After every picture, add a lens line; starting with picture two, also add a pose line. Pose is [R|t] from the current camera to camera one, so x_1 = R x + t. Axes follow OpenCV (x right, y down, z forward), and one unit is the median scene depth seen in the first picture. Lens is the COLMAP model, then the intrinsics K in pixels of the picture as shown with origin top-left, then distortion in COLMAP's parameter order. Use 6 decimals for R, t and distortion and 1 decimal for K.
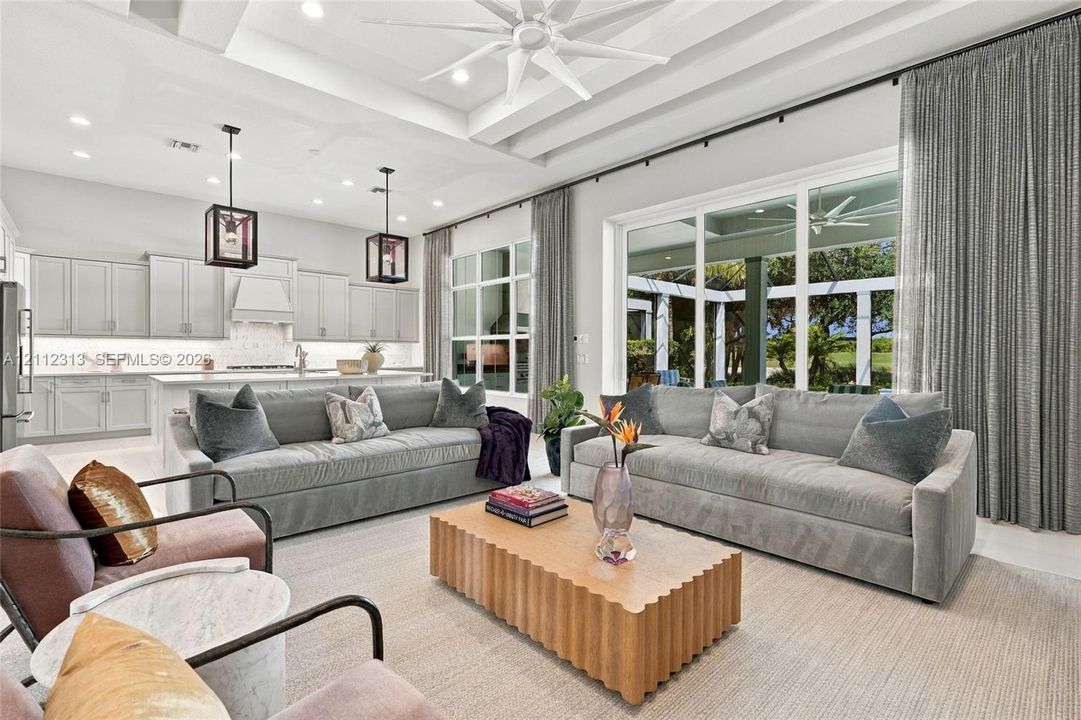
lens RADIAL K [[494.5, 0, 543.6], [0, 494.5, 358.4], [0, 0, 1]] dist [-0.005053, -0.000293]
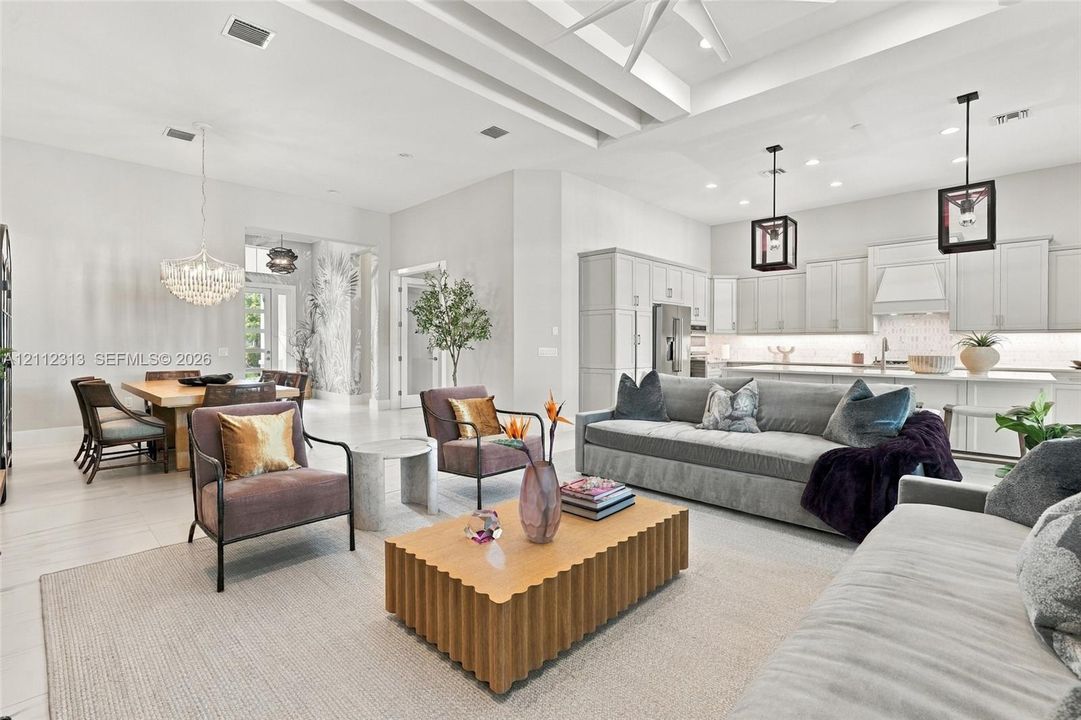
lens RADIAL K [[494.5, 0, 544.0], [0, 494.5, 349.9], [0, 0, 1]] dist [-0.005053, -0.000293]
pose [[0.069066, 0.008654, -0.997575, 0.329457], [-0.015215, 0.999855, 0.007621, -0.003055], [0.997496, 0.014652, 0.069188, 0.285878]]
